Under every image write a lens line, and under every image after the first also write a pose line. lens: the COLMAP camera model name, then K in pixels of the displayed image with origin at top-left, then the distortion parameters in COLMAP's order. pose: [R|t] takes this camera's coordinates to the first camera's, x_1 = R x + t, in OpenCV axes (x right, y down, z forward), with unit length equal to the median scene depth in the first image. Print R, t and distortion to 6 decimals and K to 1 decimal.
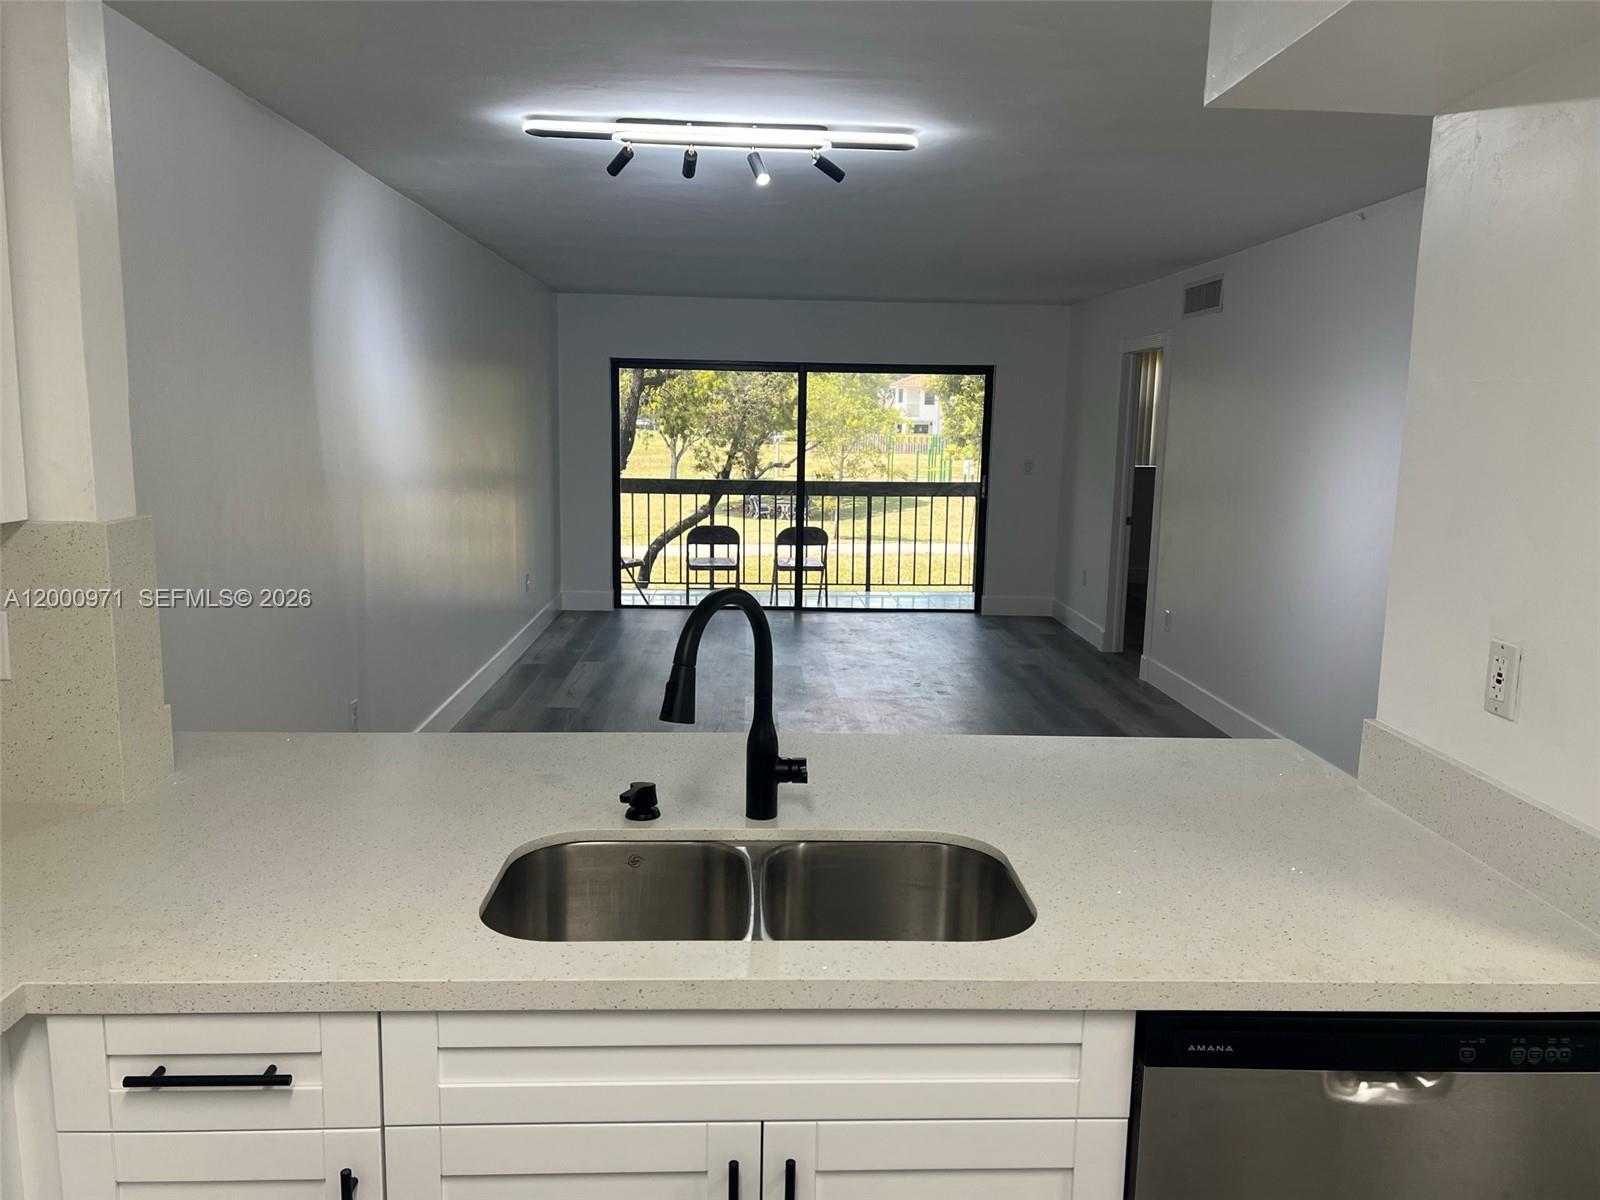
lens RADIAL K [[1193.8, 0, 802.4], [0, 1193.8, 611.4], [0, 0, 1]] dist [0.051903, -0.046267]
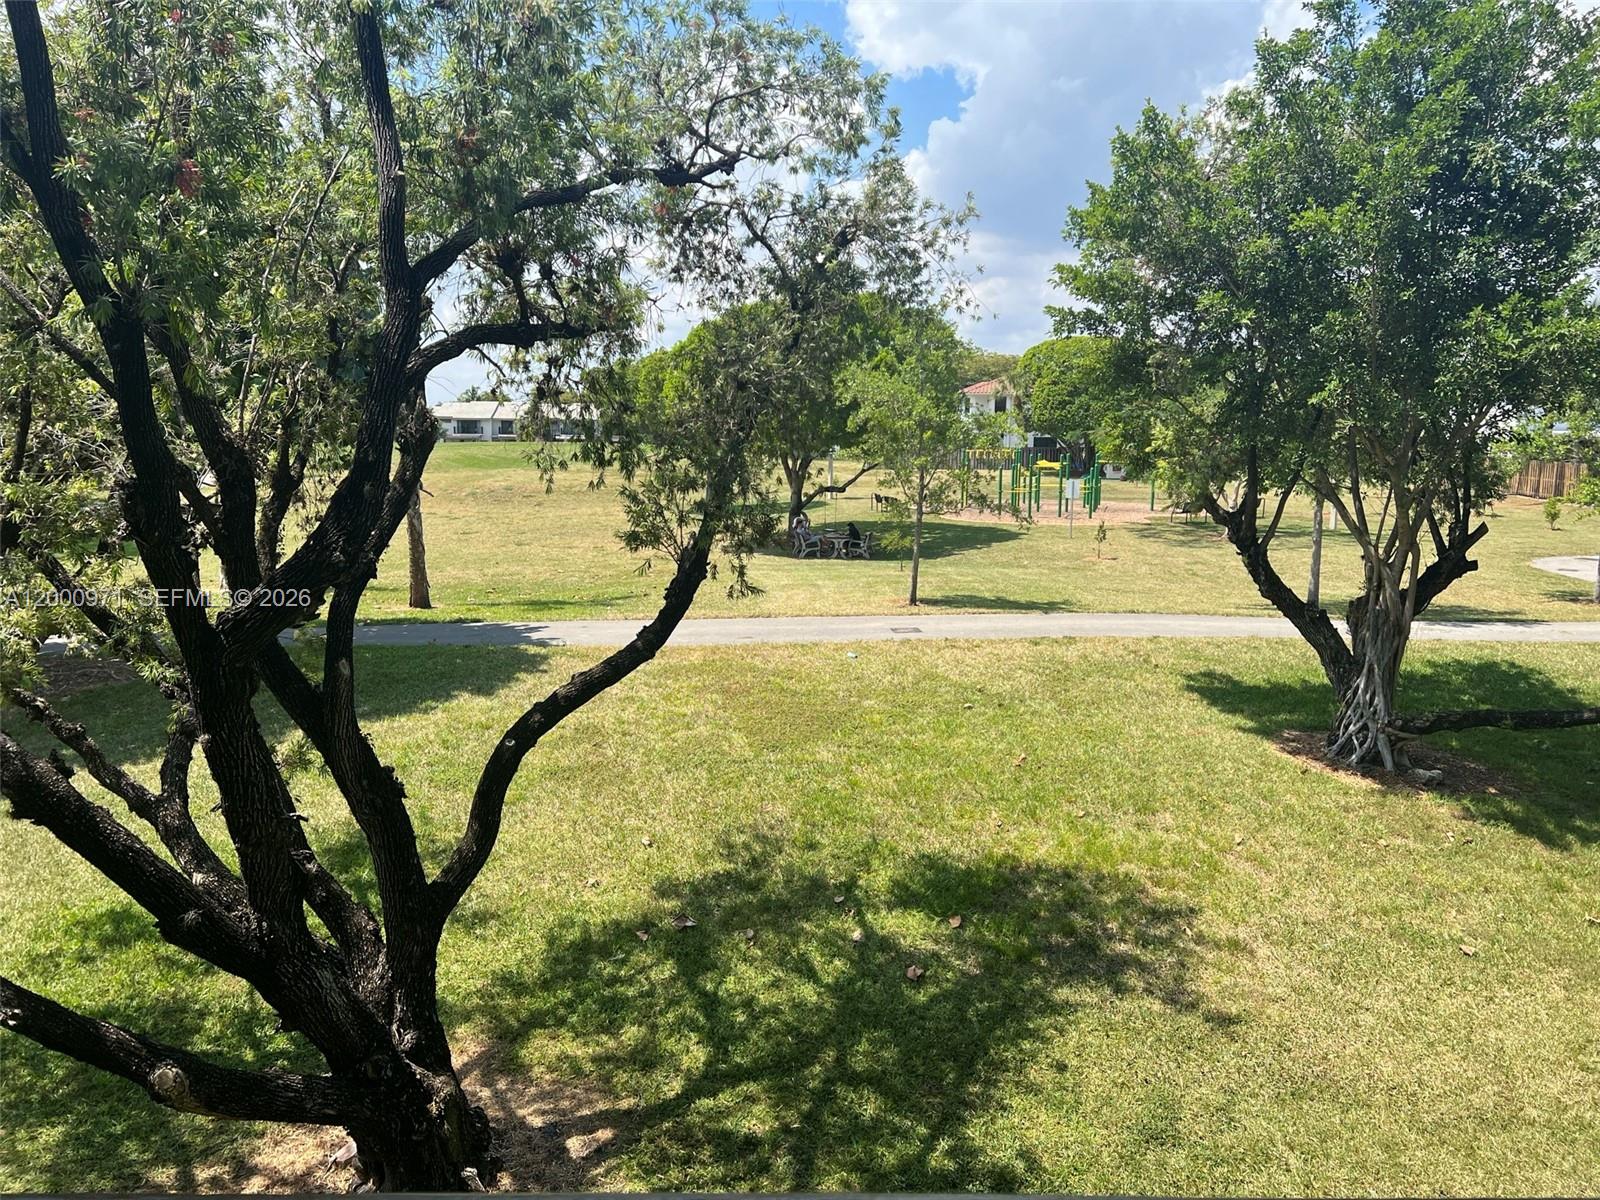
lens RADIAL K [[1193.8, 0, 790.9], [0, 1193.8, 583.3], [0, 0, 1]] dist [0.051903, -0.046267]
pose [[0.998415, -0.007347, -0.055796, -0.003818], [0.005393, 0.999370, -0.035090, -0.046547], [0.056019, 0.034734, 0.997825, 0.300804]]
